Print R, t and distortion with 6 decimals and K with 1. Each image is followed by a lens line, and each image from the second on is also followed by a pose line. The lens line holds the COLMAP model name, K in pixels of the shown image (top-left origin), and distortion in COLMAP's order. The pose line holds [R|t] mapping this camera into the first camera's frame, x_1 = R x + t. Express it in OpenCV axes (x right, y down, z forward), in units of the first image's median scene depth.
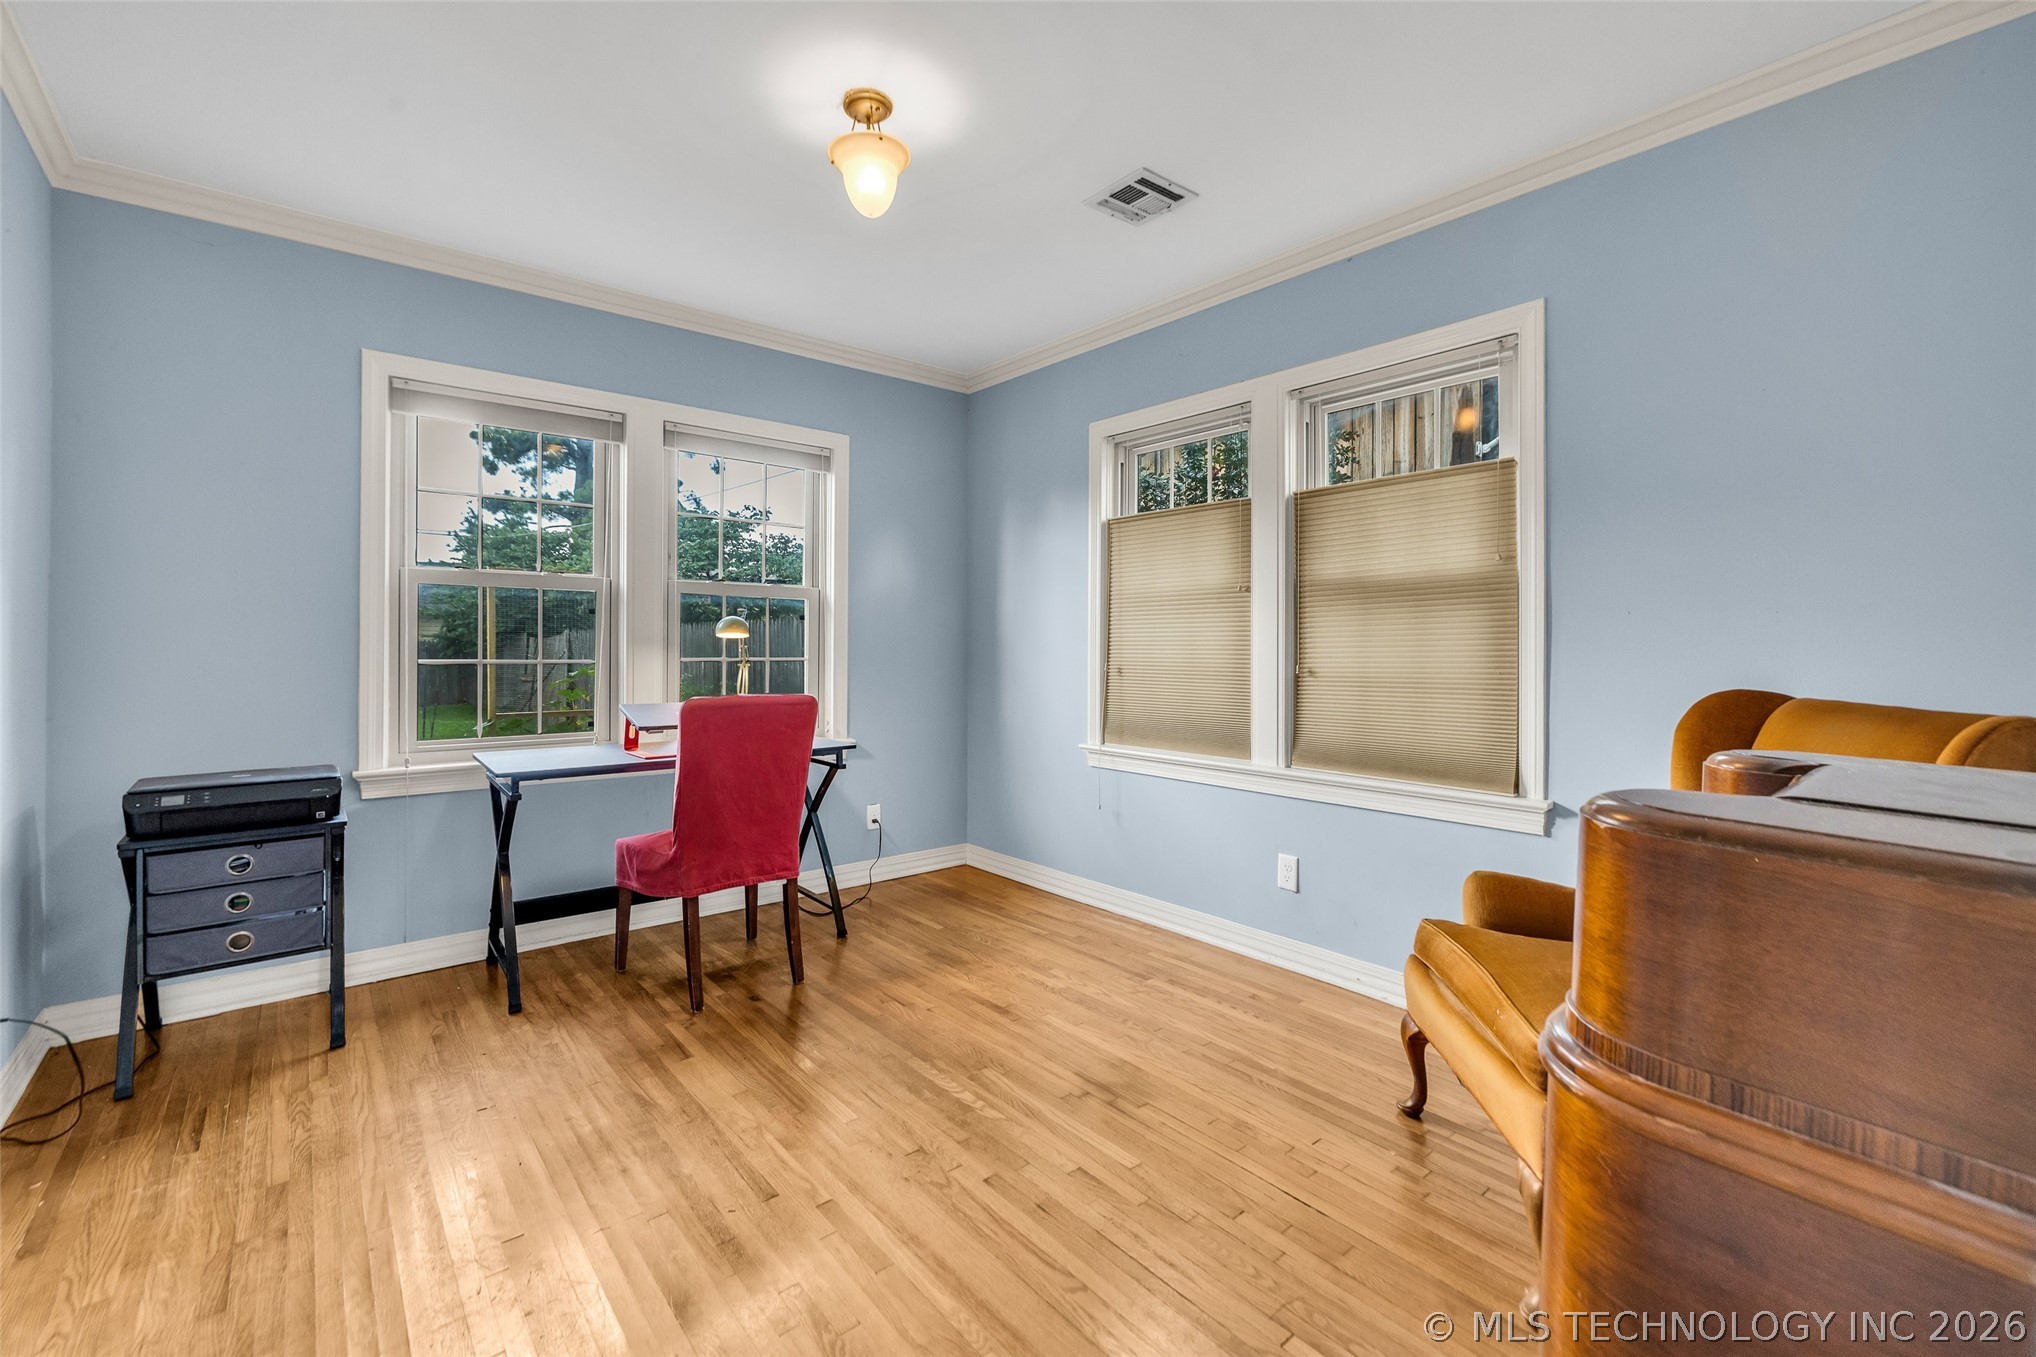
lens RADIAL K [[856.8, 0, 1022.0], [0, 856.8, 656.1], [0, 0, 1]] dist [-0.000026, 0.000912]
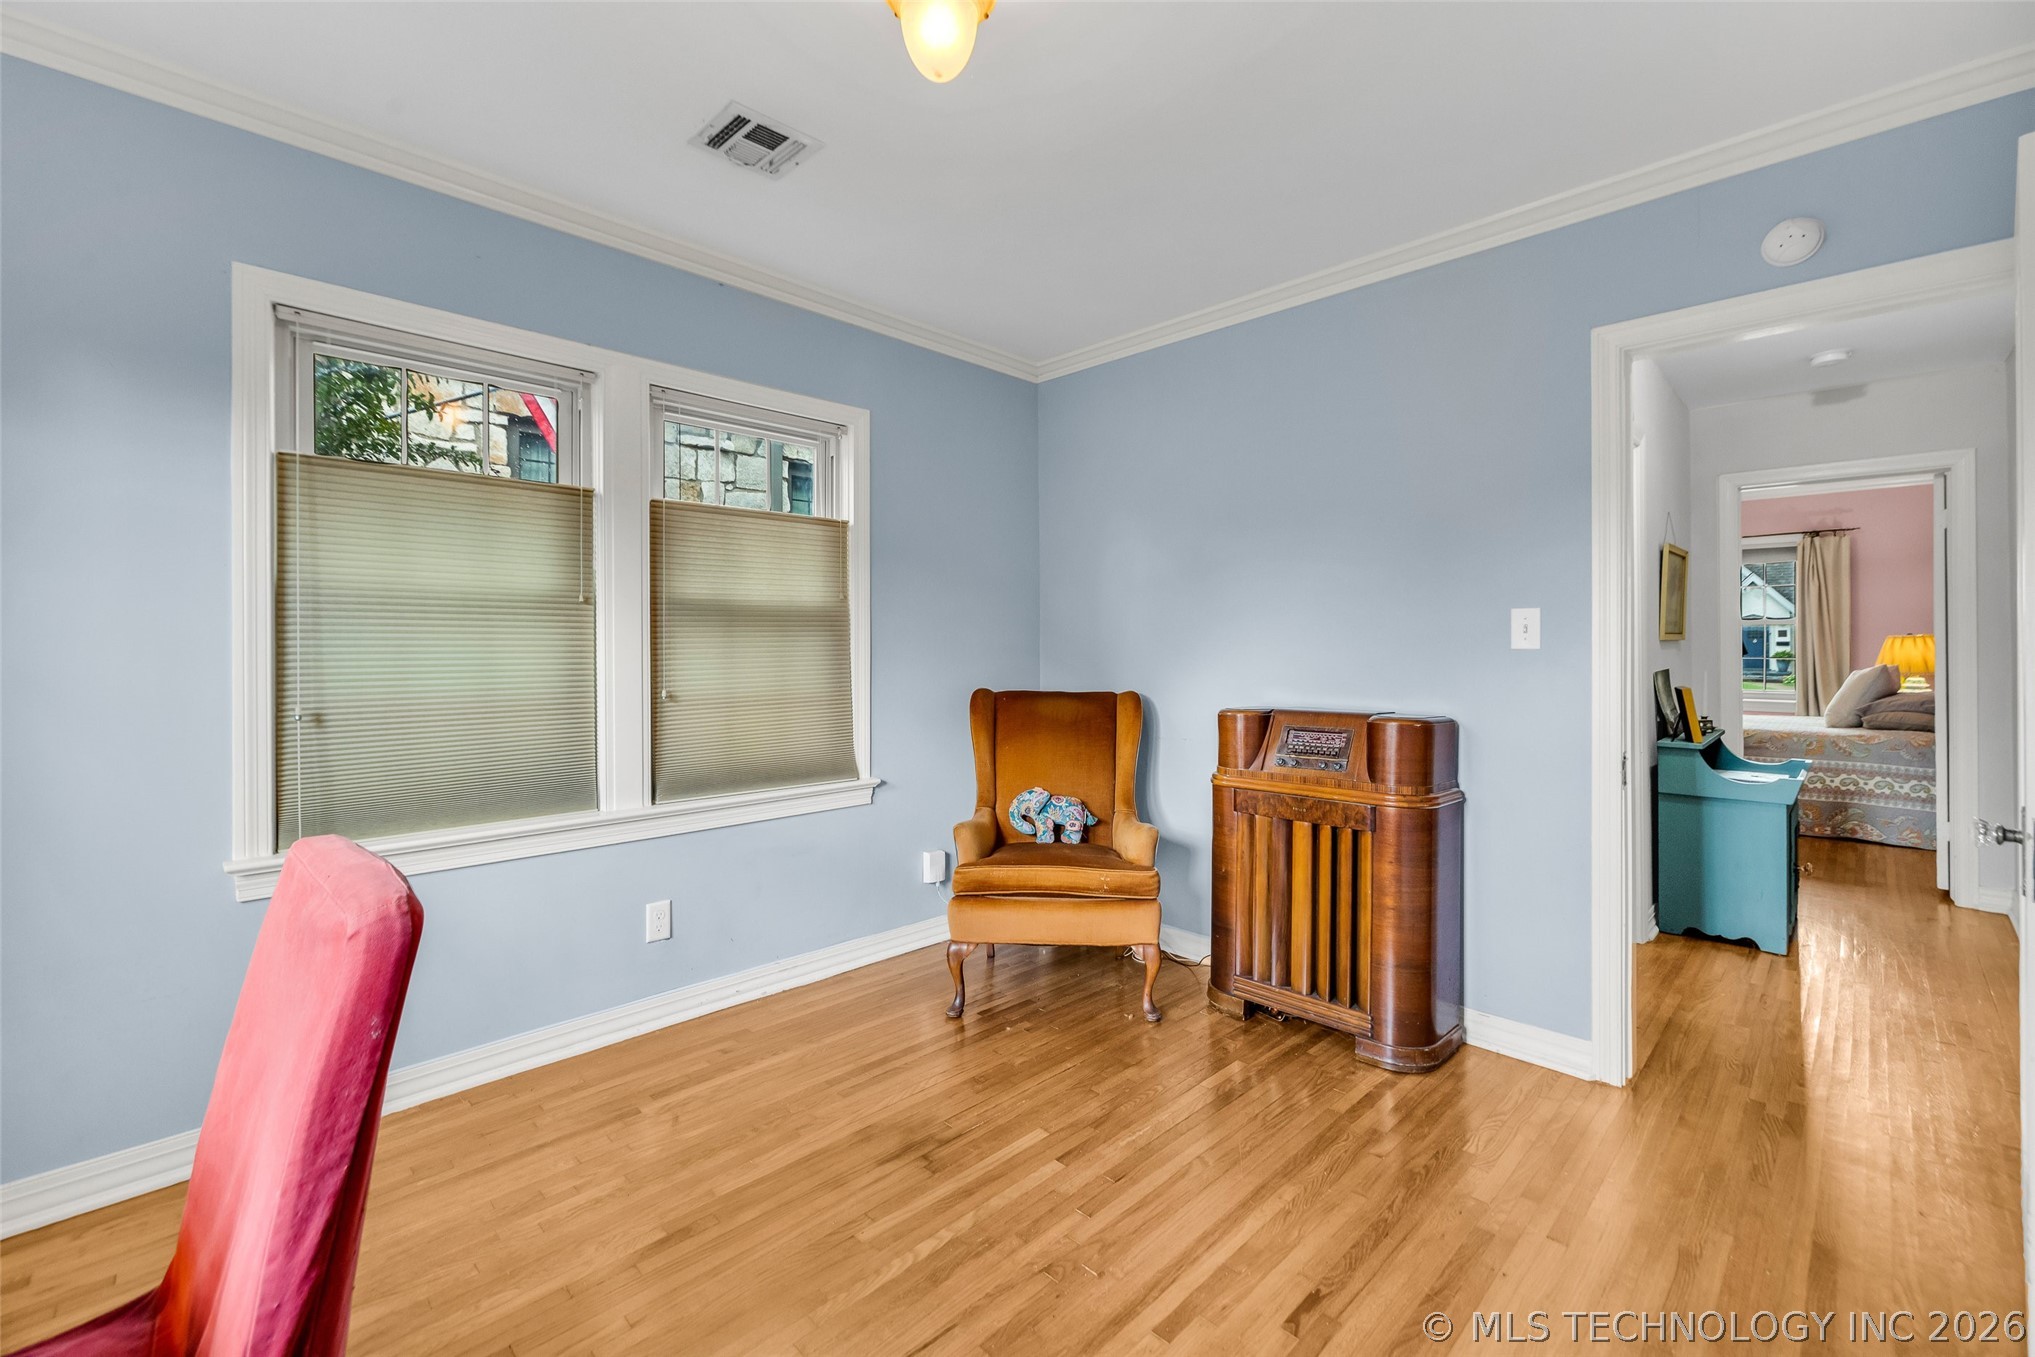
lens RADIAL K [[857.7, 0, 1020.5], [0, 857.7, 651.5], [0, 0, 1]] dist [-0.001375, -0.000382]
pose [[-0.087034, -0.006098, 0.996187, -0.670466], [0.014939, 0.999861, 0.007426, -0.033833], [-0.996093, 0.015528, -0.086931, 0.756863]]
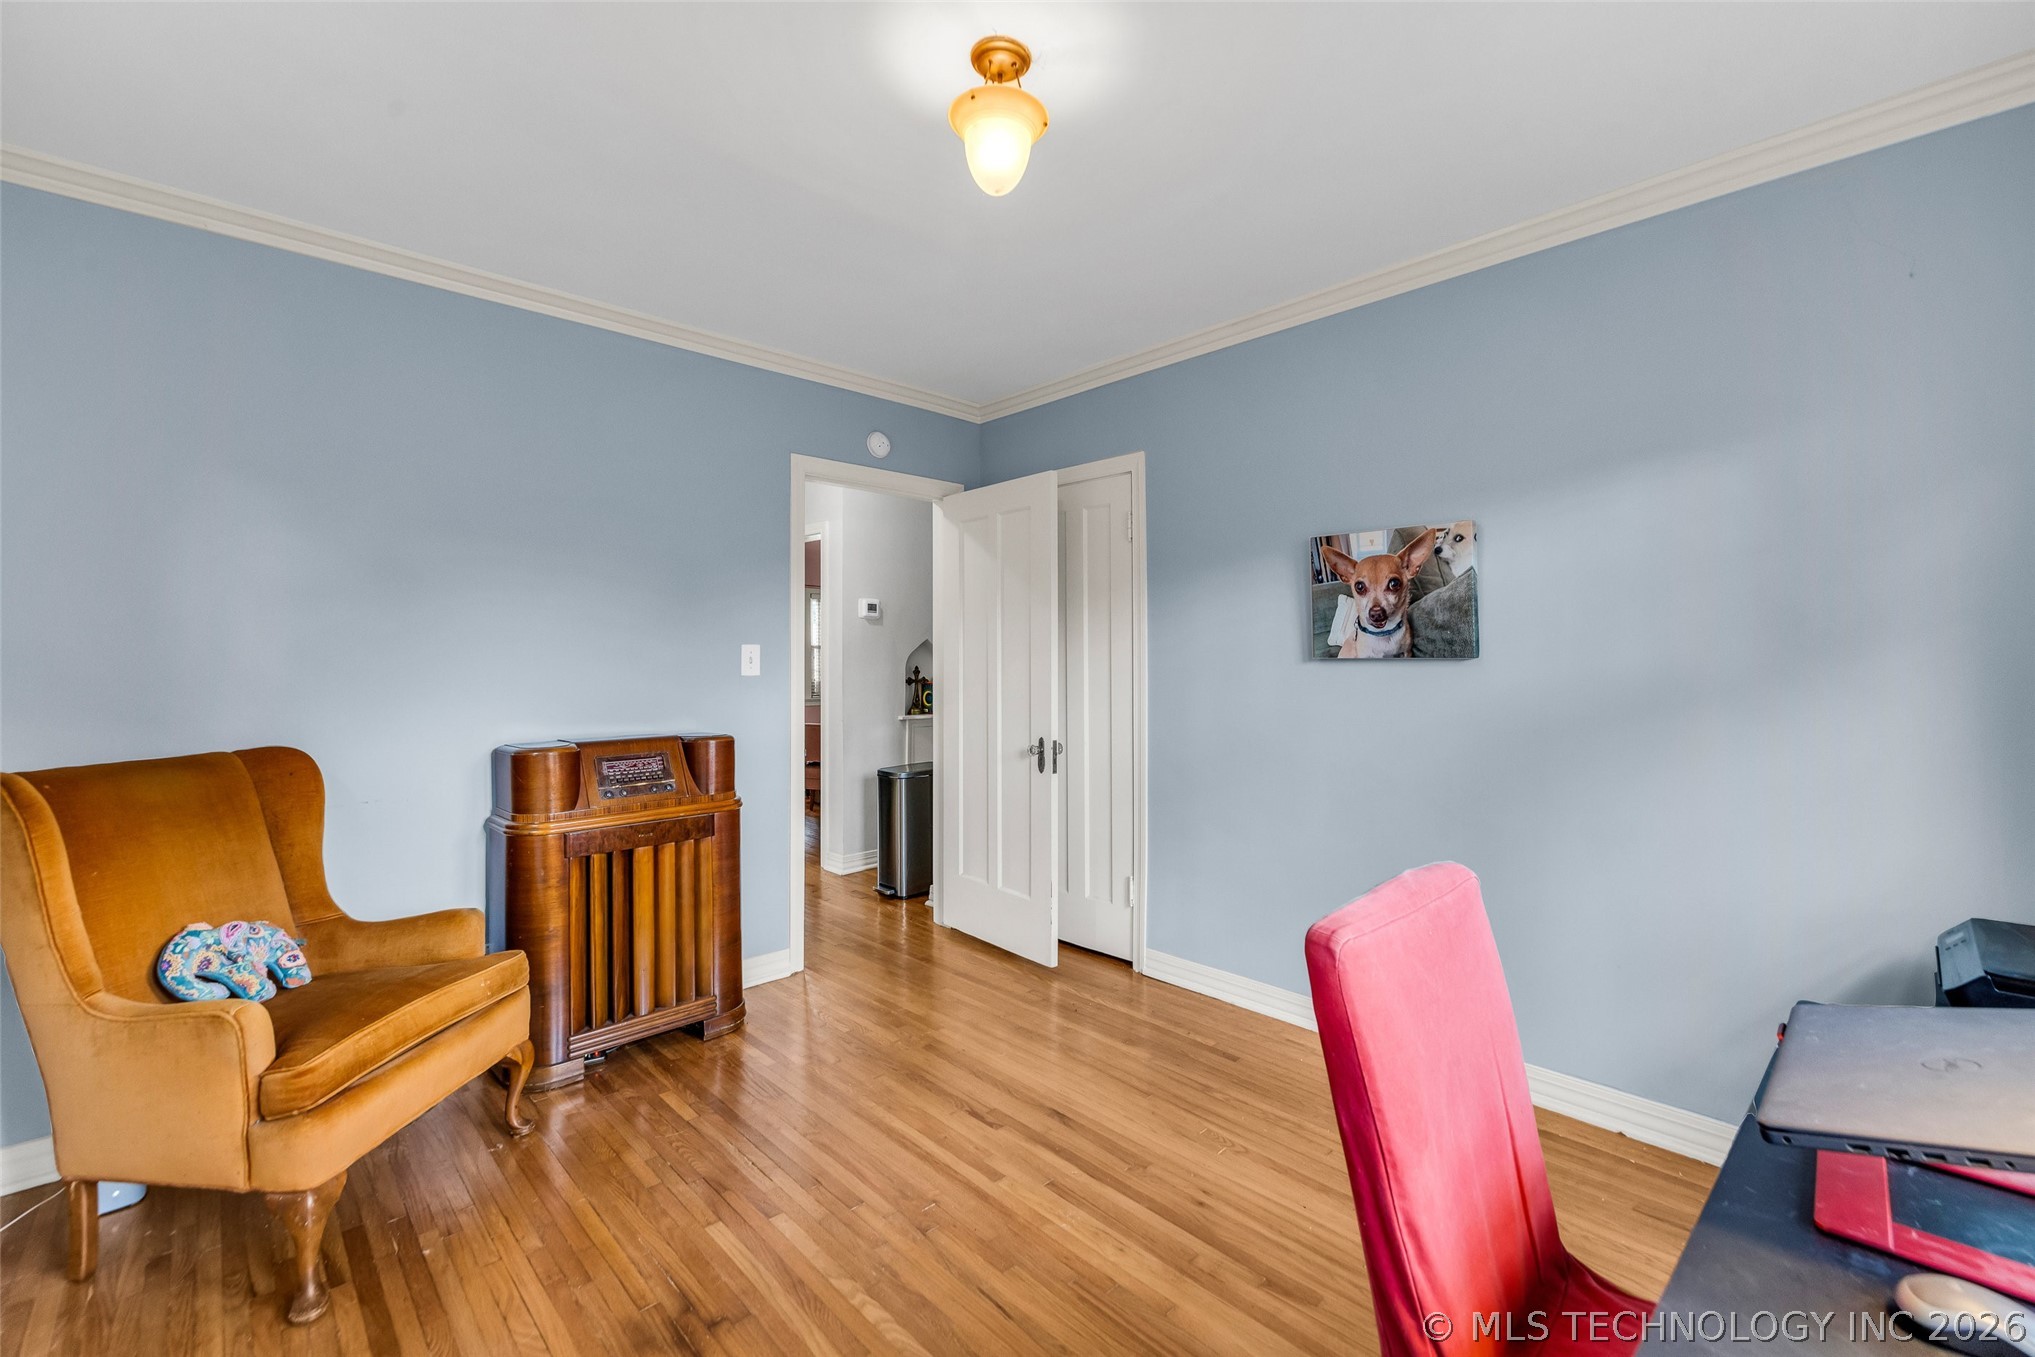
lens RADIAL K [[857.7, 0, 1020.5], [0, 857.7, 651.5], [0, 0, 1]] dist [-0.001375, -0.000382]
pose [[-0.997824, -0.001780, -0.065912, -0.112701], [-0.002213, 0.999976, 0.006495, -0.064242], [0.065899, 0.006627, -0.997804, 1.374758]]
